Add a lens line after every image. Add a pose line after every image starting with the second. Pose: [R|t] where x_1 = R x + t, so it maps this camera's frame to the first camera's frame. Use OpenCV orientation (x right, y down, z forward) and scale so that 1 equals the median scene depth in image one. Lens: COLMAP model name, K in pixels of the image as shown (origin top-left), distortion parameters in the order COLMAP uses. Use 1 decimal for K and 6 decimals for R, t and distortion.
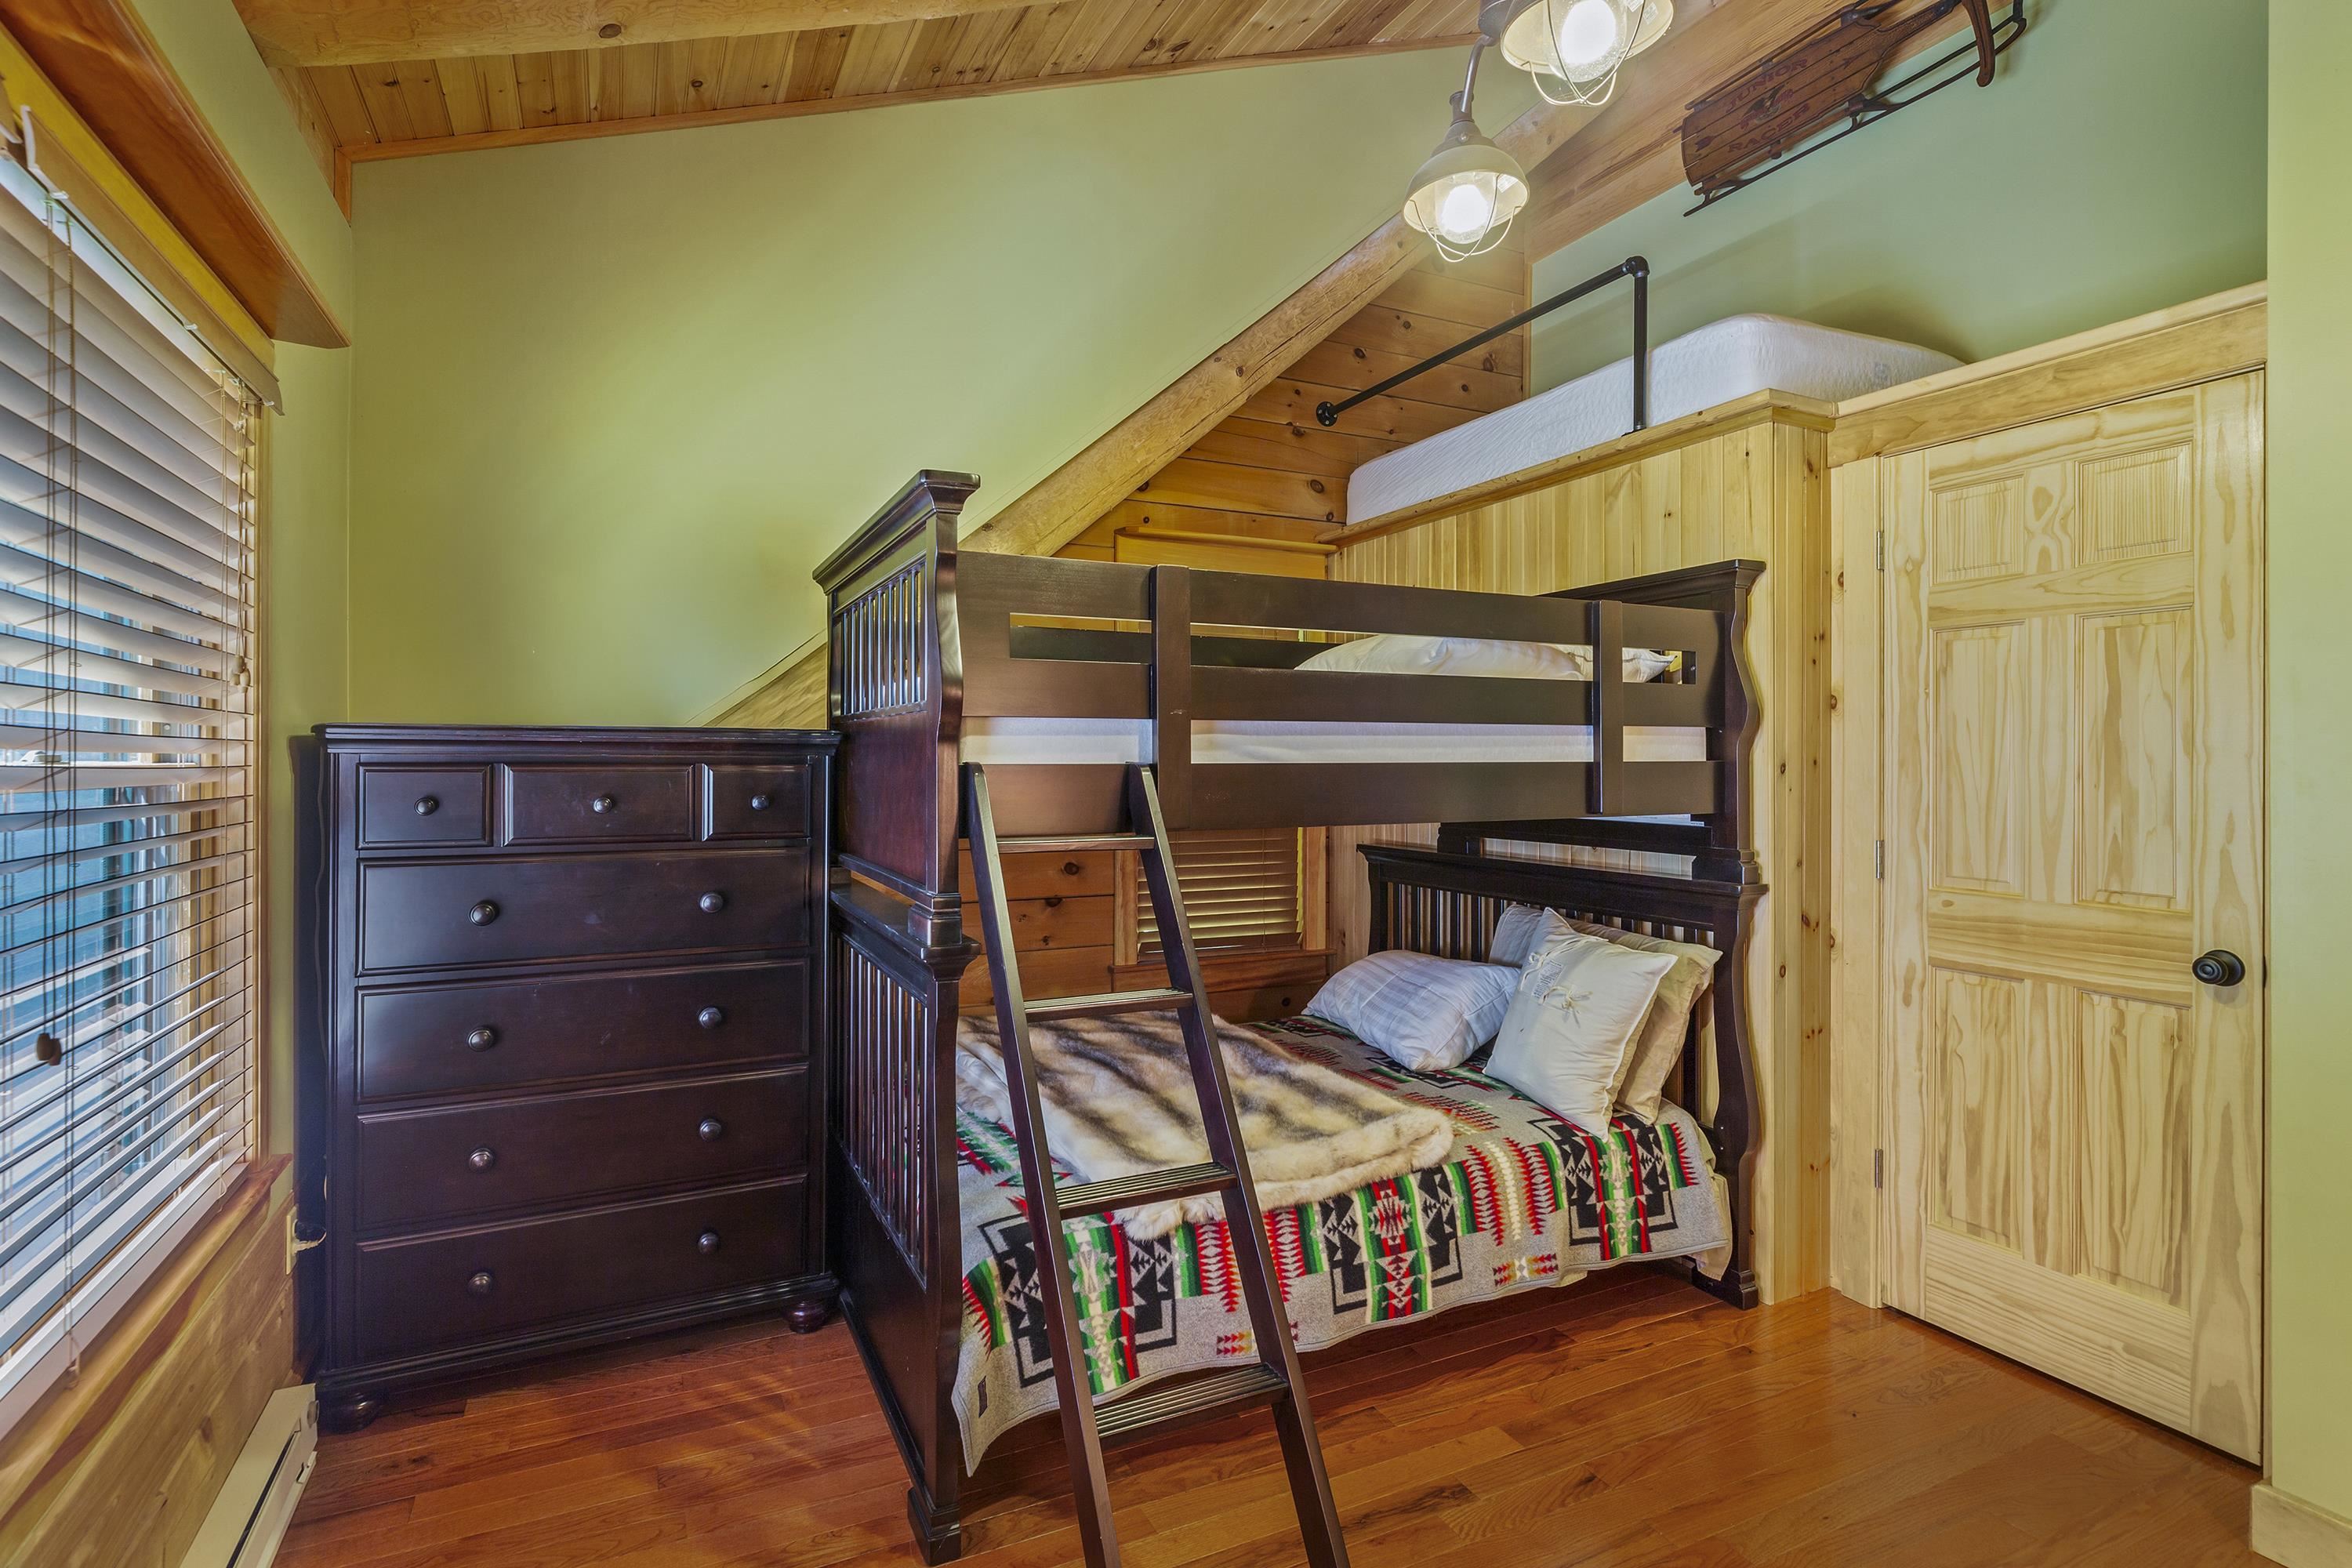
lens RADIAL K [[1151.1, 0, 1168.9], [0, 1151.1, 768.2], [0, 0, 1]] dist [-0.003078, -0.000340]
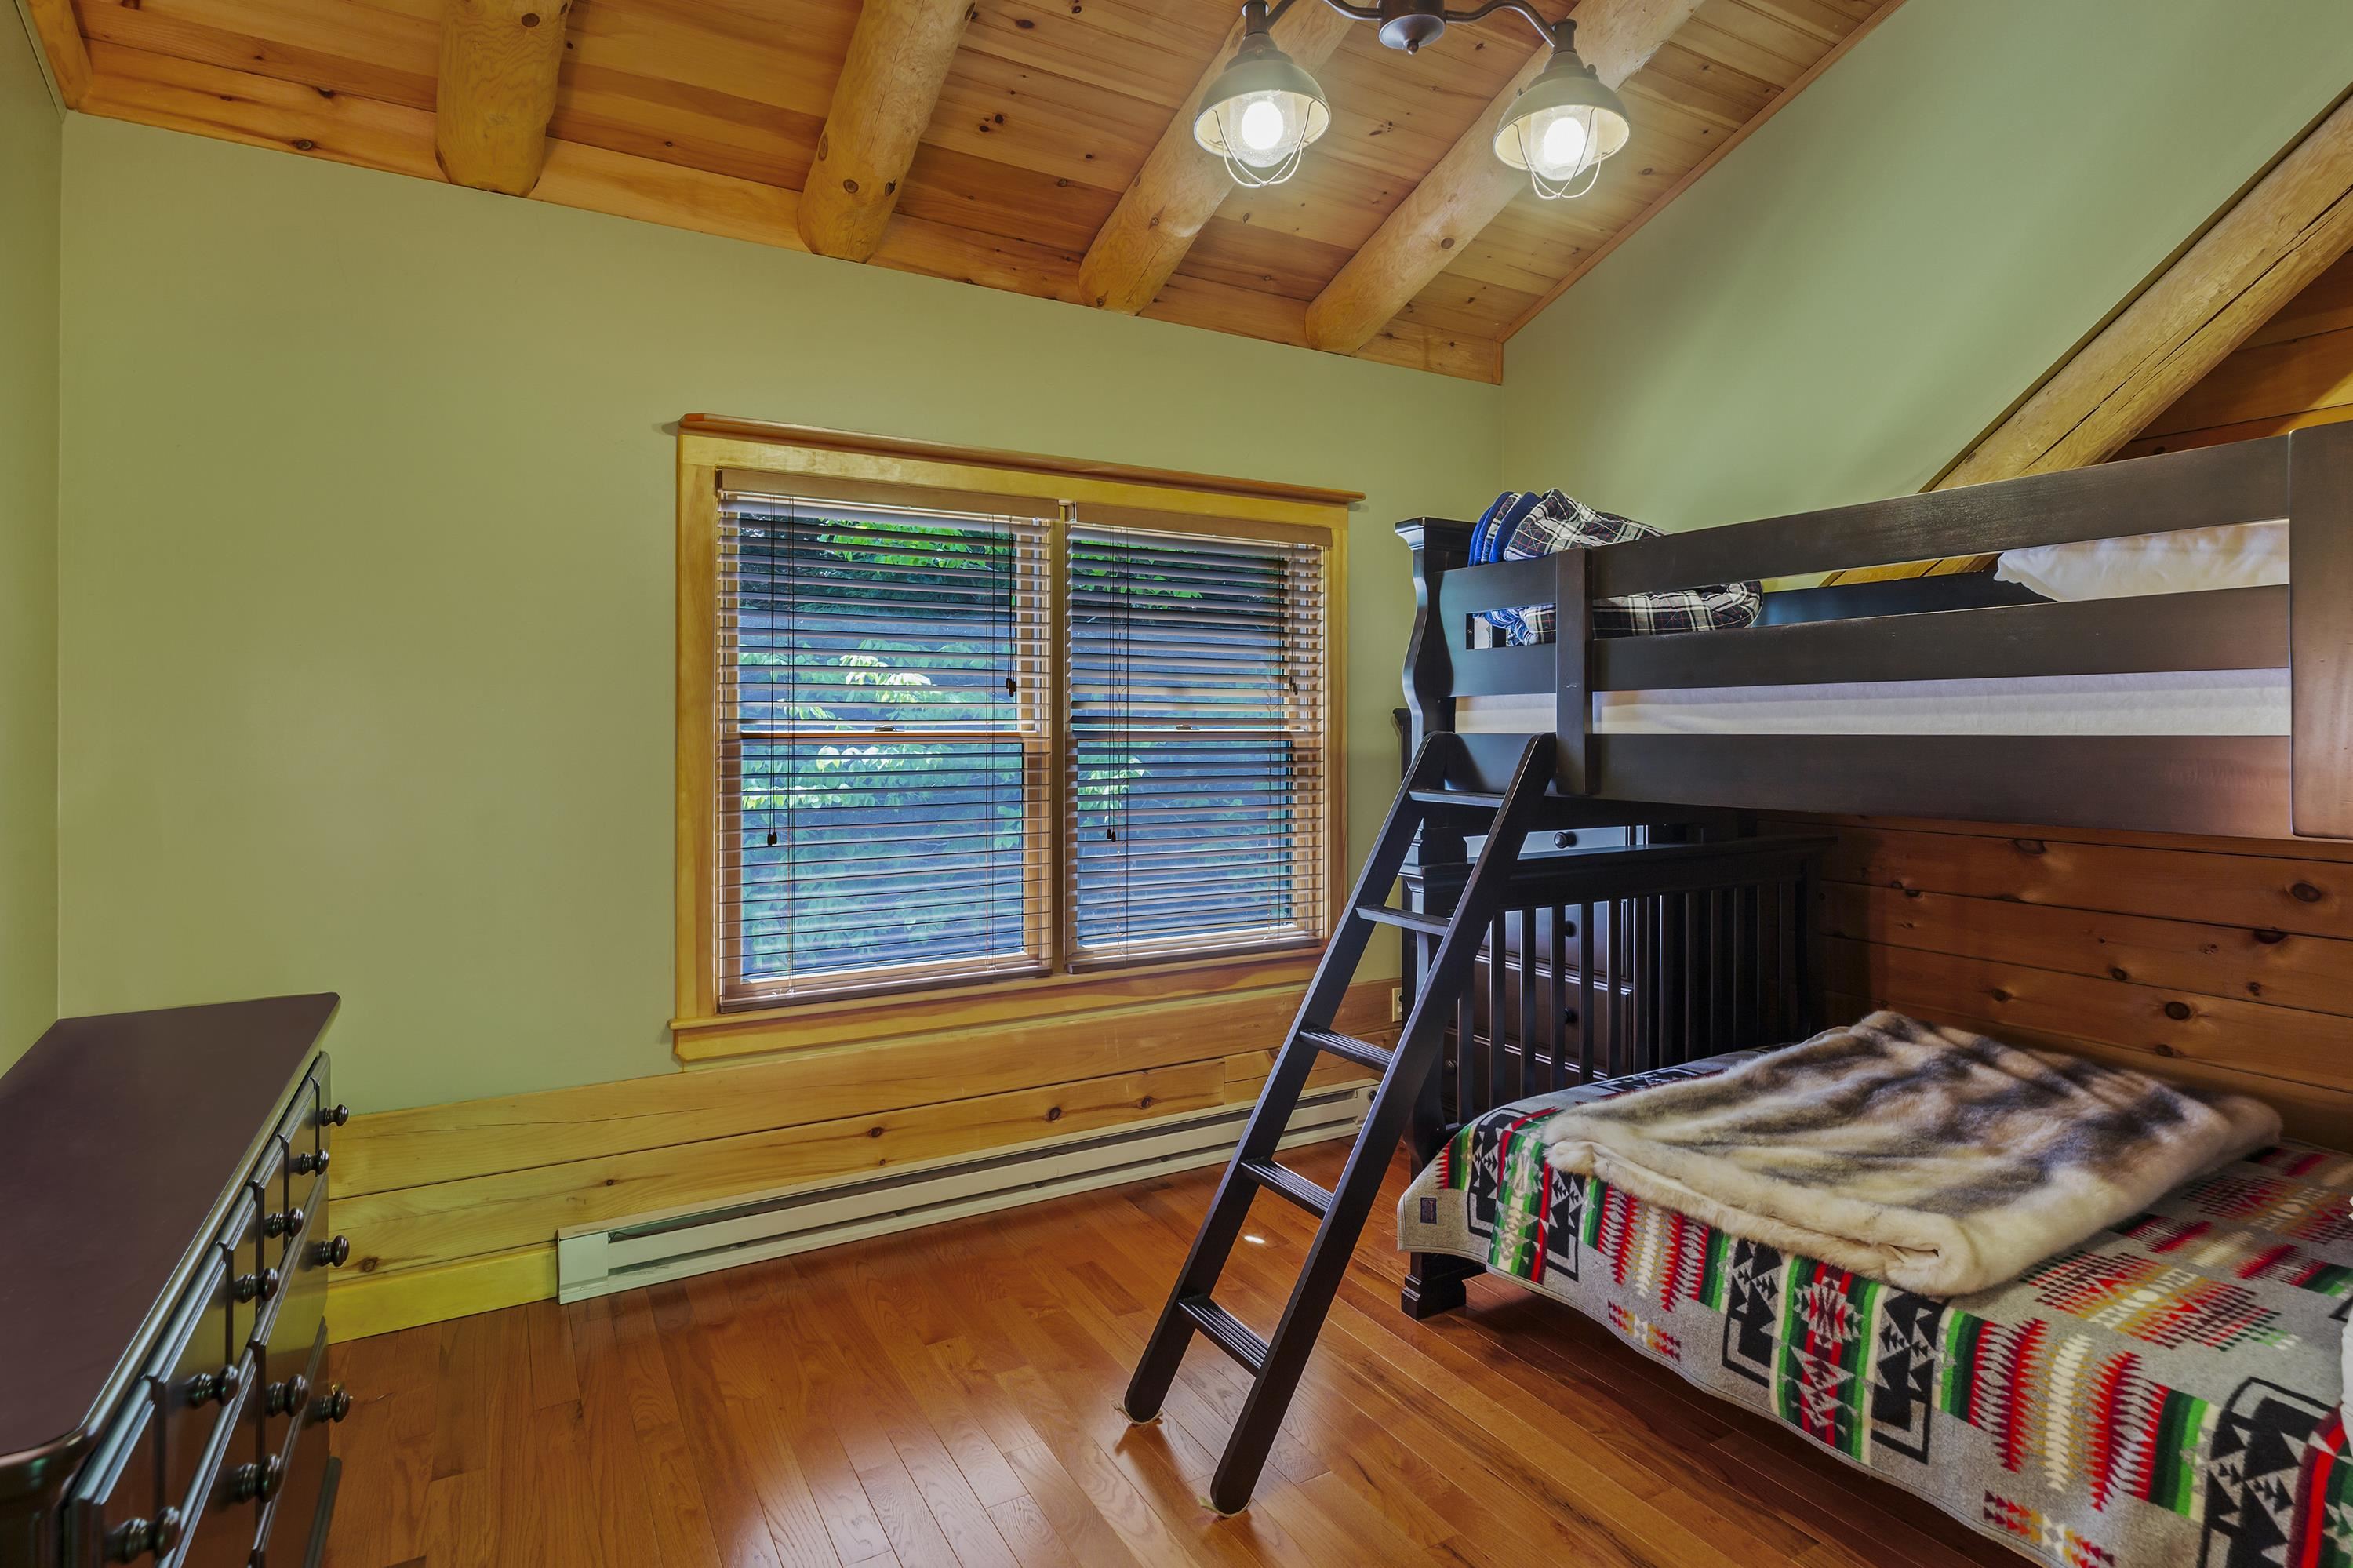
lens RADIAL K [[1151.6, 0, 1103.1], [0, 1151.6, 729.9], [0, 0, 1]] dist [-0.003078, -0.000340]
pose [[0.046003, 0.001050, -0.998941, 0.974182], [-0.009689, 0.999953, 0.000605, -0.003109], [0.998894, 0.009651, 0.046011, 0.476481]]
